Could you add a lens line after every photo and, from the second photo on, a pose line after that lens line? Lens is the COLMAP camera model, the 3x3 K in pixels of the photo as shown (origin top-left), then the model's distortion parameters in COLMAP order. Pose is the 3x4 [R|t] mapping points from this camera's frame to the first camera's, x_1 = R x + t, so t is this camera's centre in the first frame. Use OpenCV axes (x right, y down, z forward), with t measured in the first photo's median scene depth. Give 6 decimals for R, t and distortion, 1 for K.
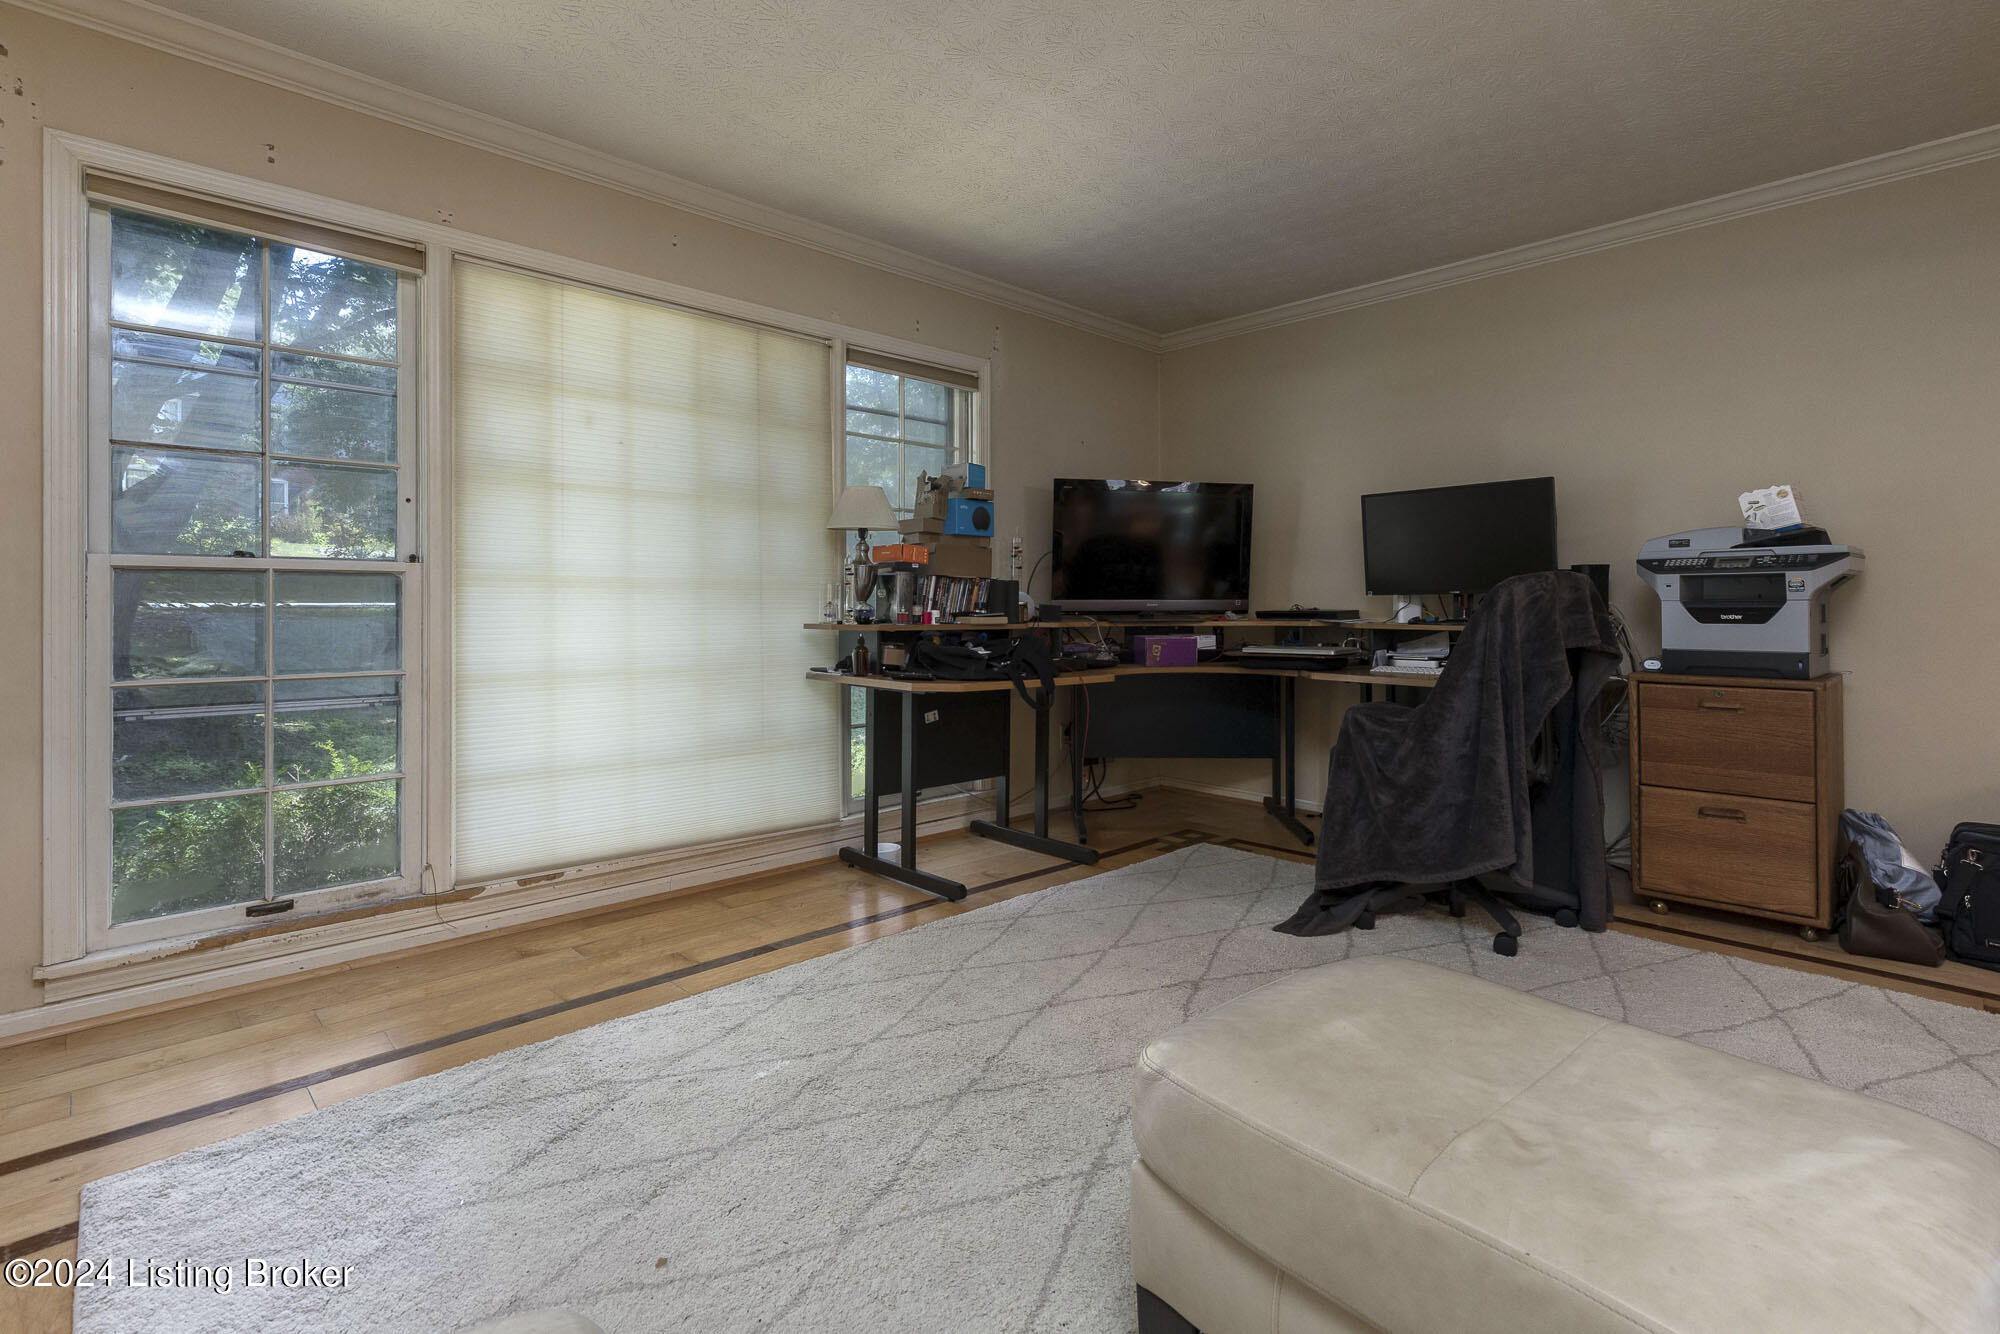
lens RADIAL K [[941.1, 0, 1007.1], [0, 941.1, 607.6], [0, 0, 1]] dist [0.004250, 0.000637]
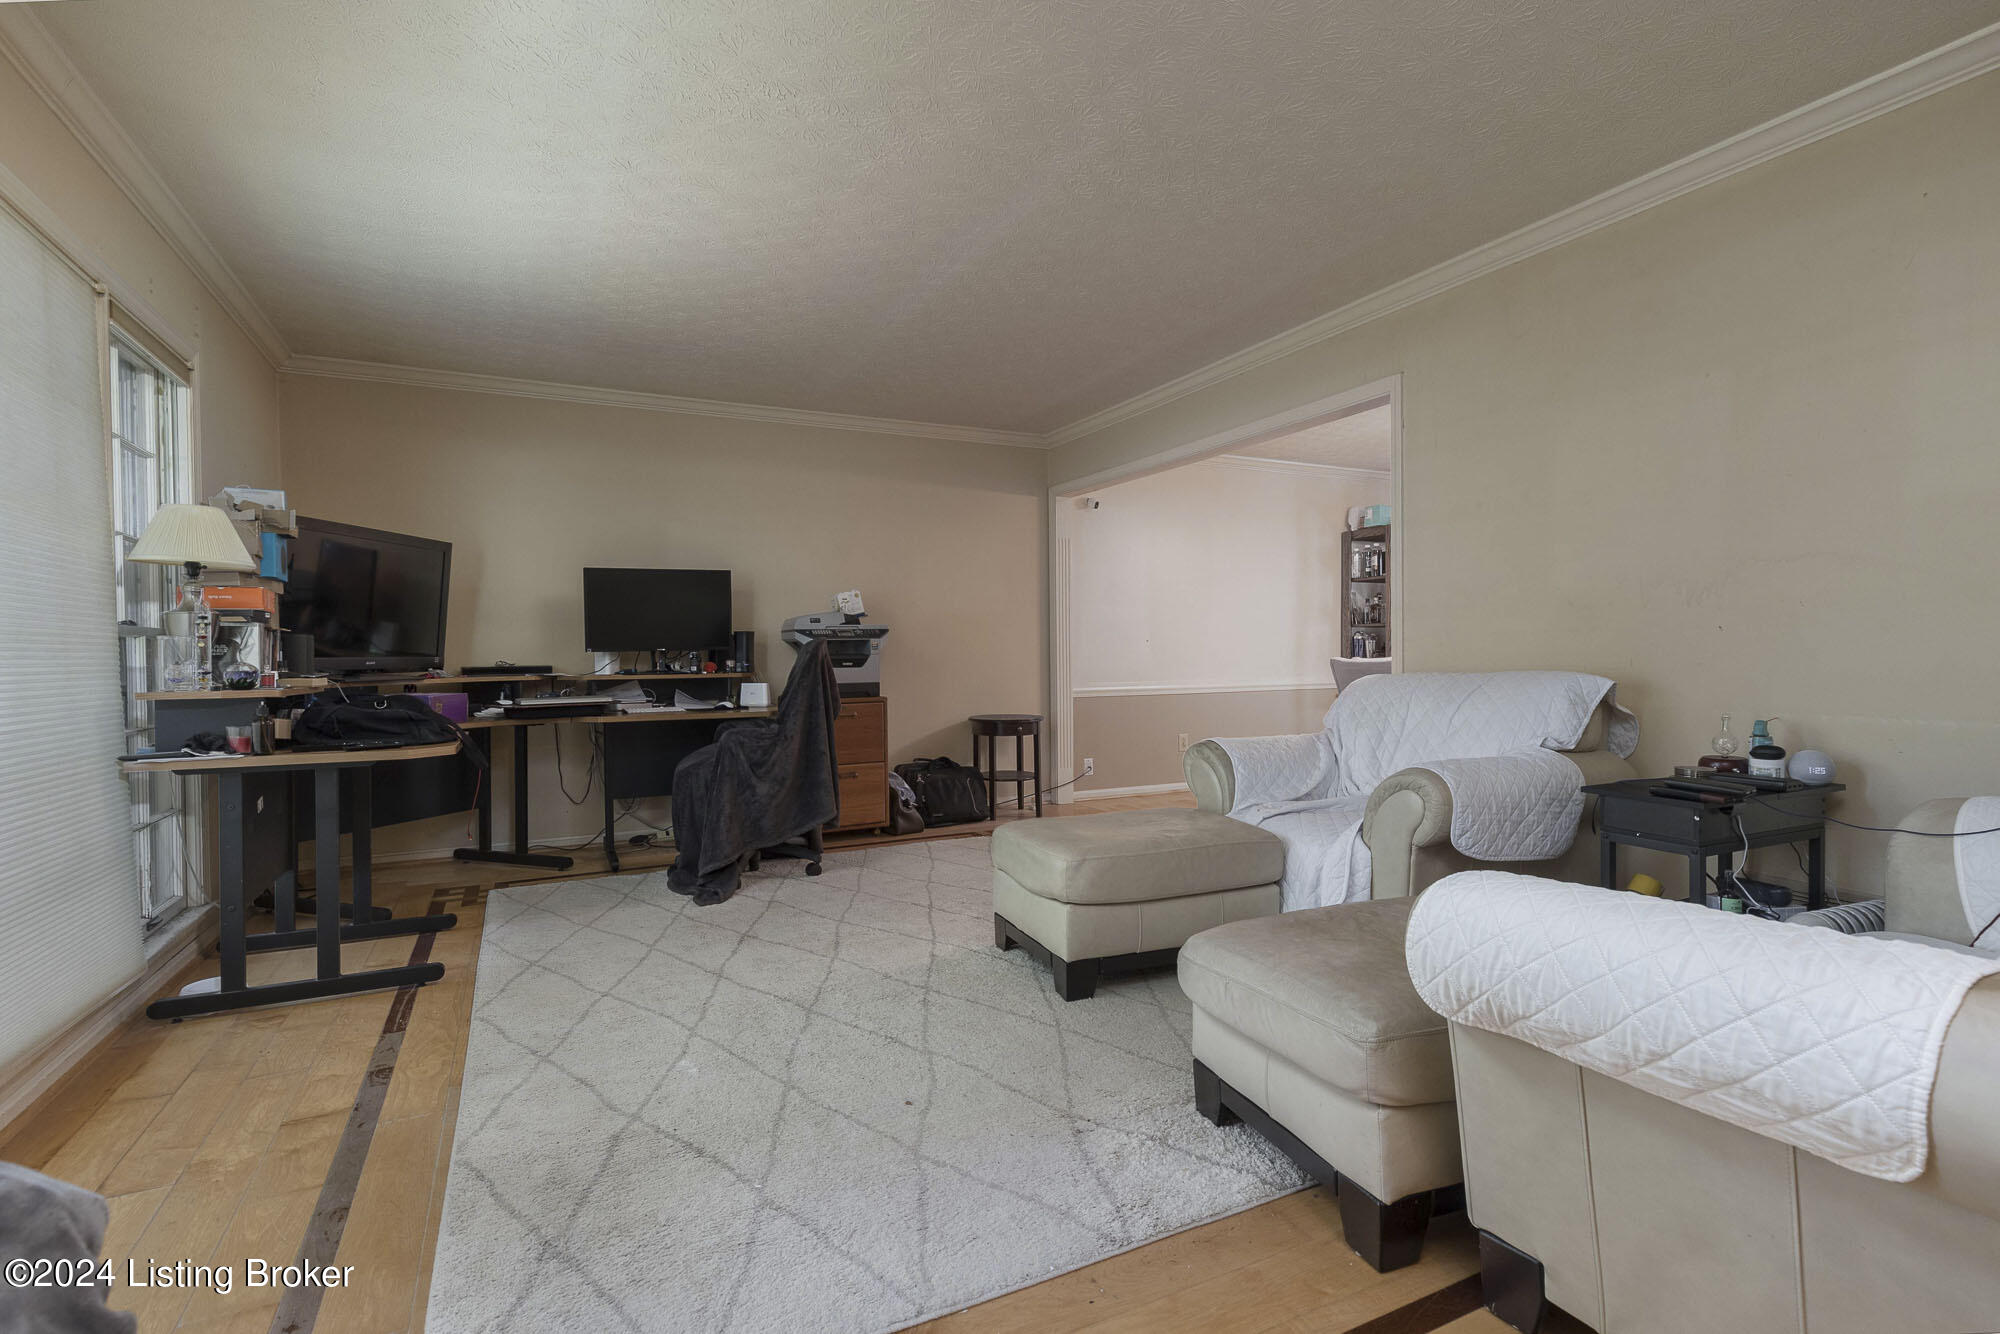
lens RADIAL K [[943.1, 0, 1000.0], [0, 943.1, 667.0], [0, 0, 1]] dist [0.001739, 0.000069]
pose [[0.296997, -0.015877, 0.954746, -0.760938], [0.014734, 0.999819, 0.012044, -0.000857], [-0.954765, 0.010490, 0.297178, 0.185929]]
